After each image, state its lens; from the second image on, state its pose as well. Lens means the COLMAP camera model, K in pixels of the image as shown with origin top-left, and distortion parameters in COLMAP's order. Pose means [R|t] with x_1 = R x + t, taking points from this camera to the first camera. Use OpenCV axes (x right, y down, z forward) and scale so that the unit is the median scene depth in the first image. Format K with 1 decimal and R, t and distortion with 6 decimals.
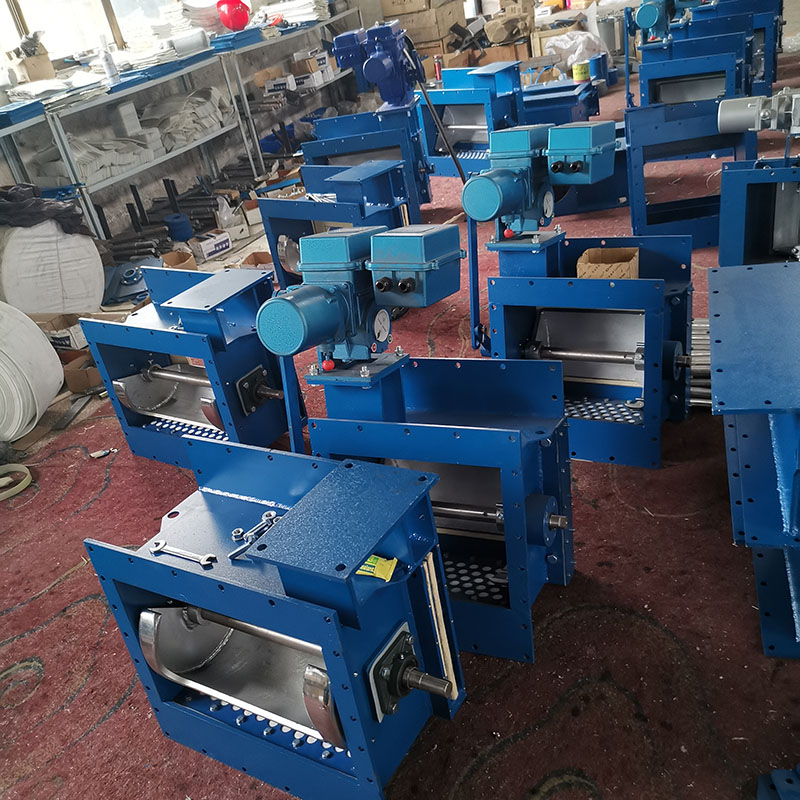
lens RADIAL K [[824.6, 0, 397.4], [0, 824.6, 403.6], [0, 0, 1]] dist [0.008487, 0.000000]
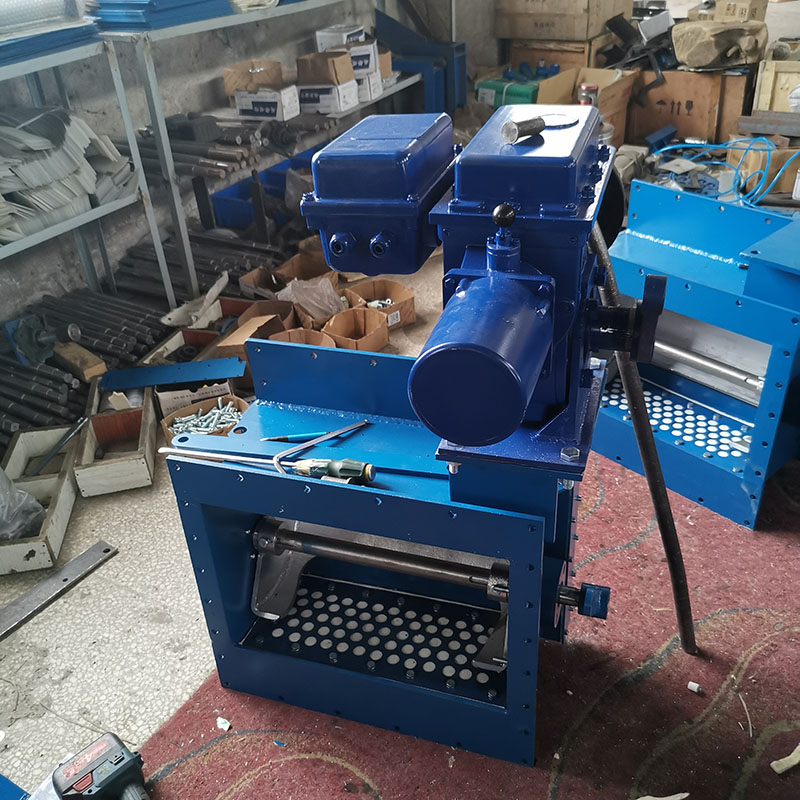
lens RADIAL K [[824.6, 0, 403.5], [0, 824.6, 397.4], [0, 0, 1]] dist [0.008487, 0.000000]
pose [[0.985619, 0.167694, -0.020833, -0.019581], [-0.166001, 0.983898, 0.066245, -0.236320], [0.031606, -0.061834, 0.997586, 0.455678]]
